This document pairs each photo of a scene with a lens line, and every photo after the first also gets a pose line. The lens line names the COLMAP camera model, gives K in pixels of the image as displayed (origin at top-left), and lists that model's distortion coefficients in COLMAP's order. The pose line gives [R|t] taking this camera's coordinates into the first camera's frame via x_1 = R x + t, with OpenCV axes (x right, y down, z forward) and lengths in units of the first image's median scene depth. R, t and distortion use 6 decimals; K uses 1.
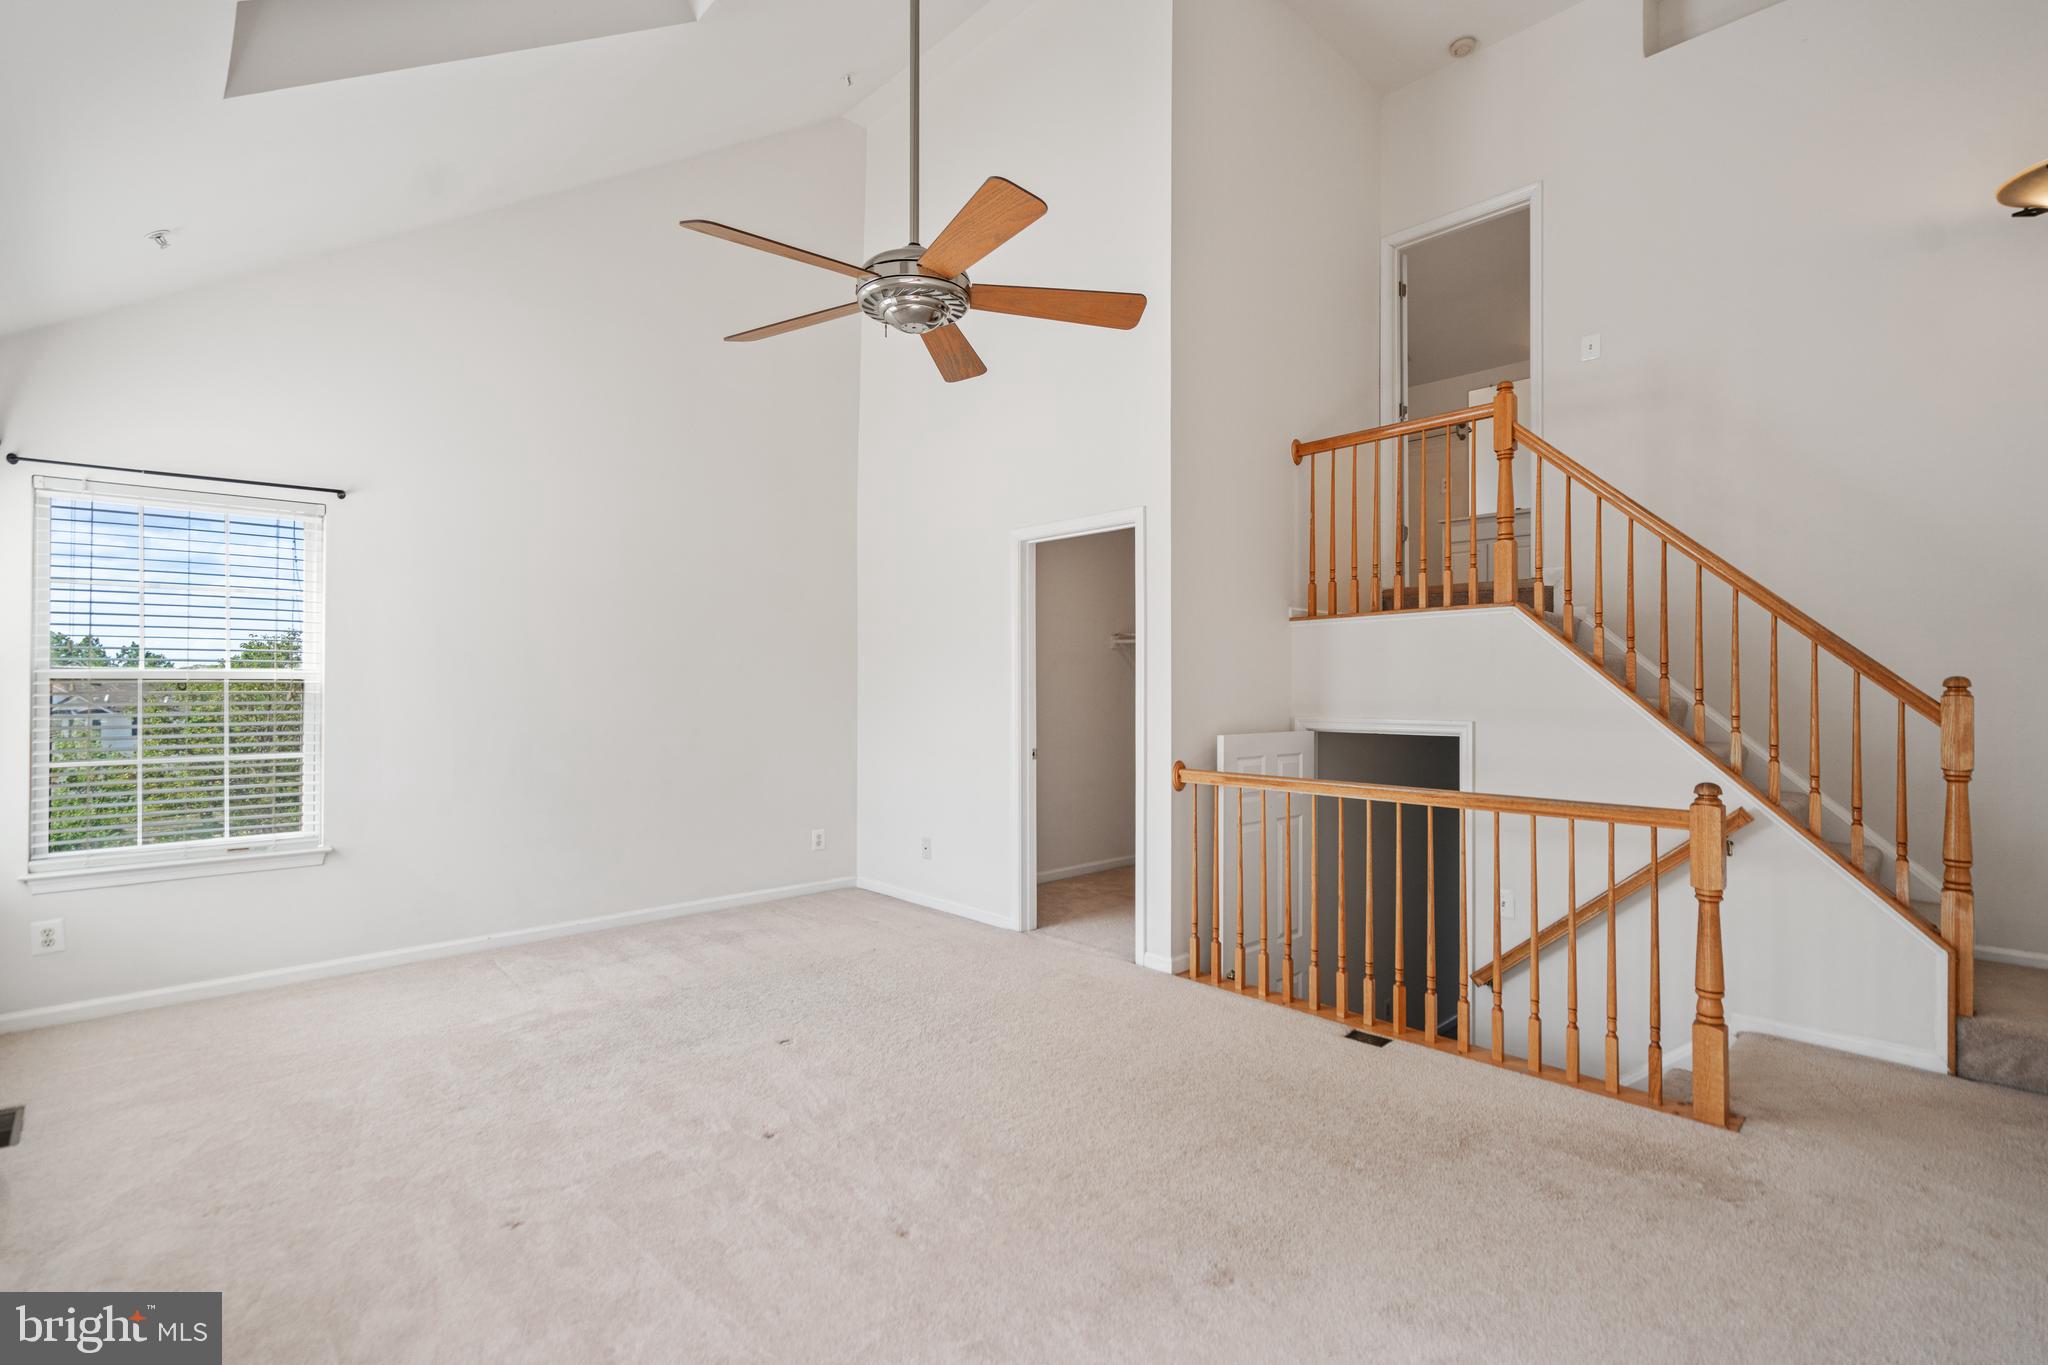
lens RADIAL K [[925.6, 0, 1021.0], [0, 925.6, 692.2], [0, 0, 1]] dist [-0.002548, 0.000546]
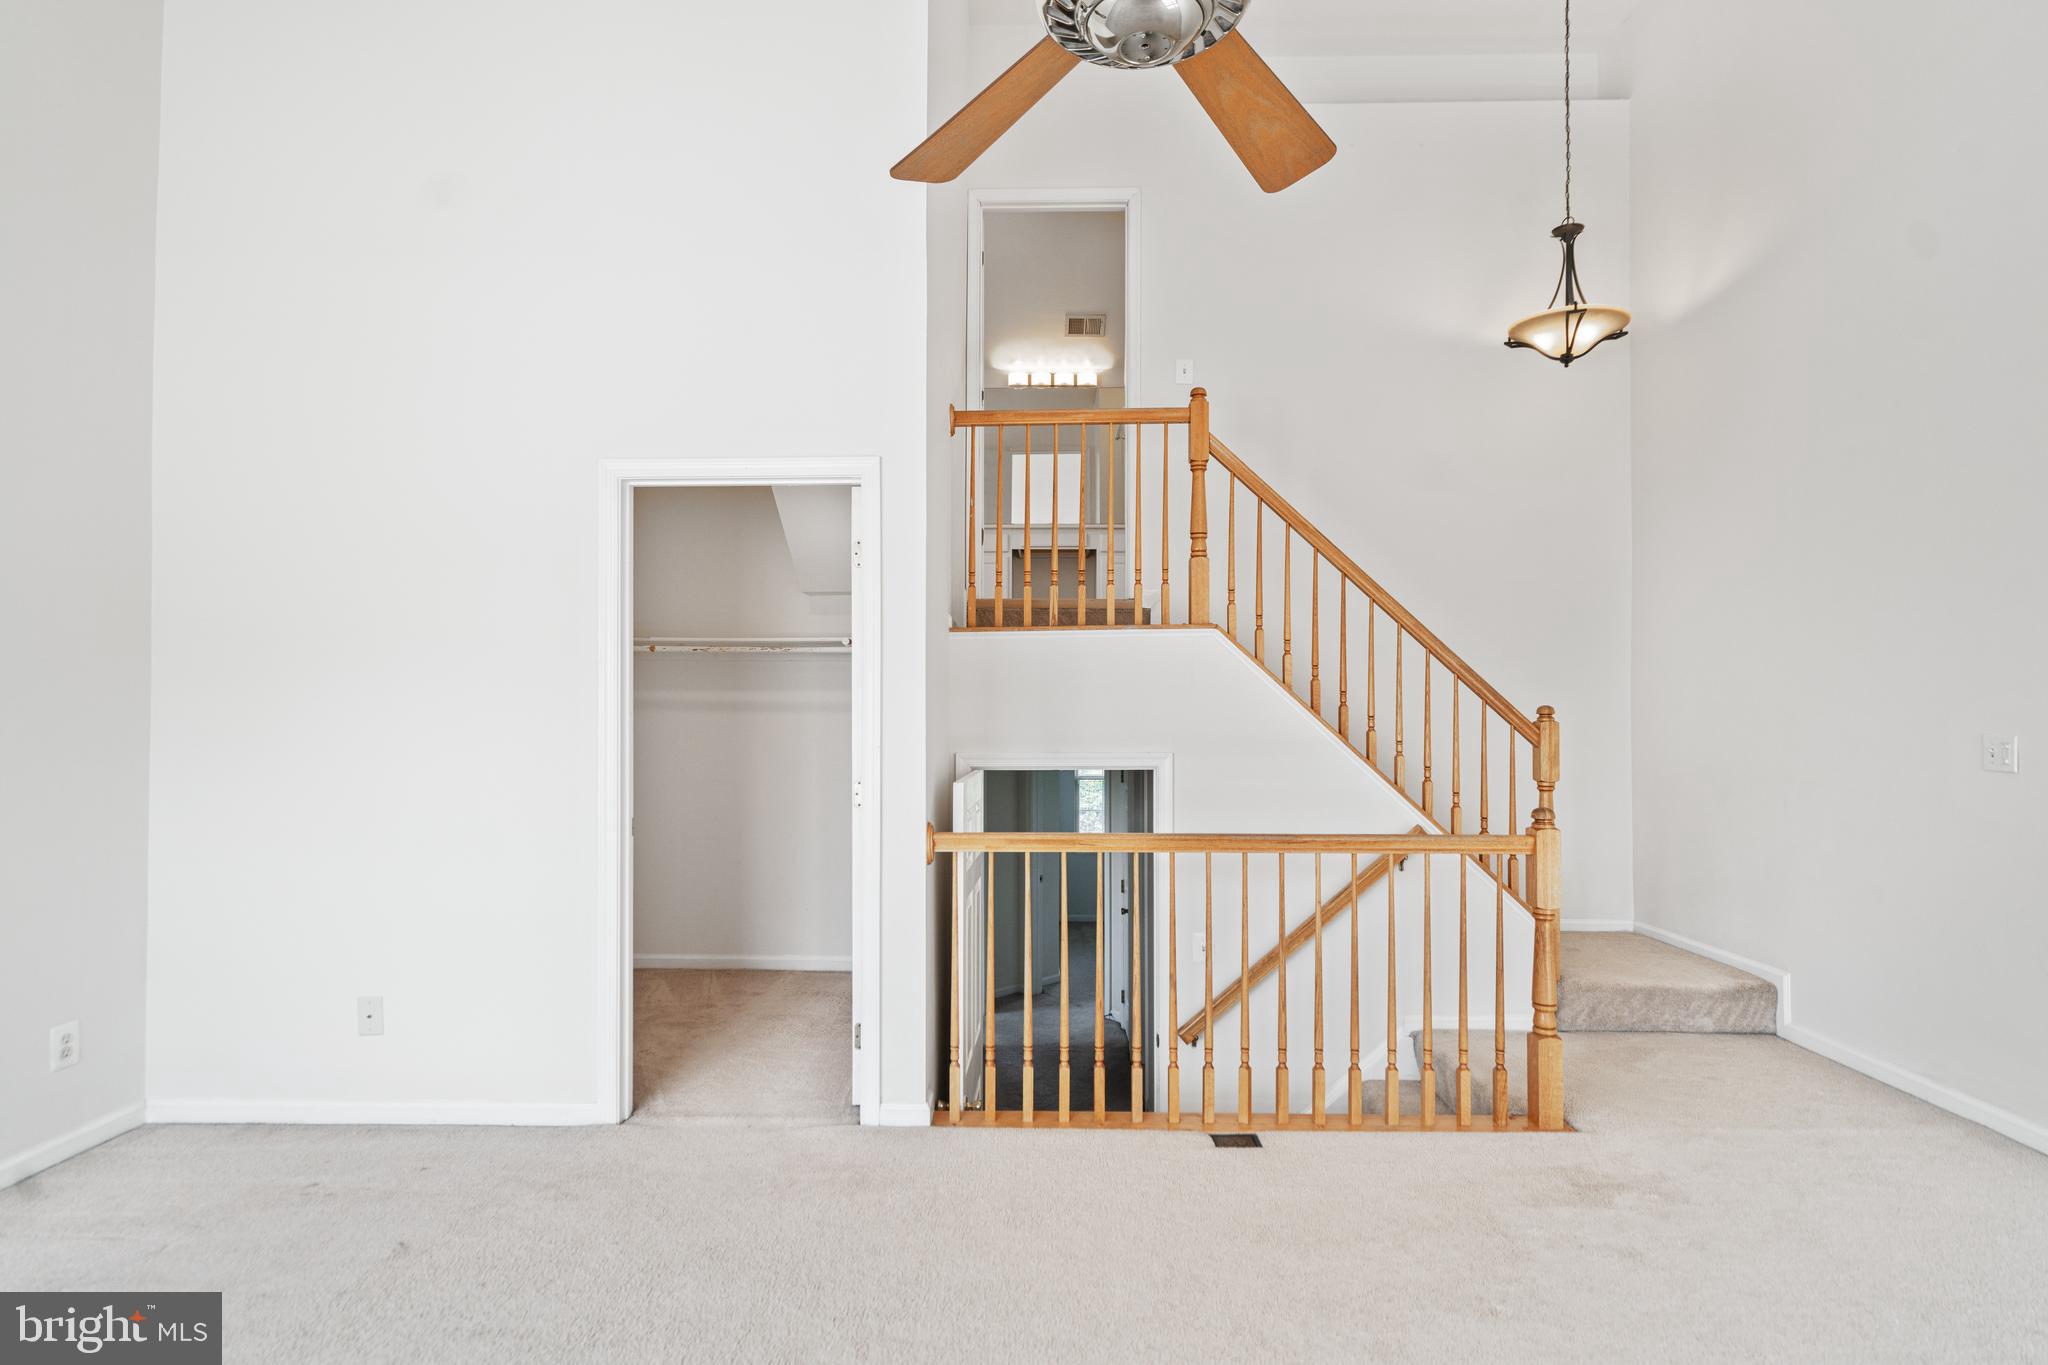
lens RADIAL K [[1056.7, 0, 1024.2], [0, 1056.7, 713.5], [0, 0, 1]] dist [0.006205, 0.001965]
pose [[0.711375, -0.001093, 0.702811, -0.335594], [0.008594, 0.999938, -0.007143, -0.001874], [-0.702760, 0.011121, 0.711340, 0.360424]]
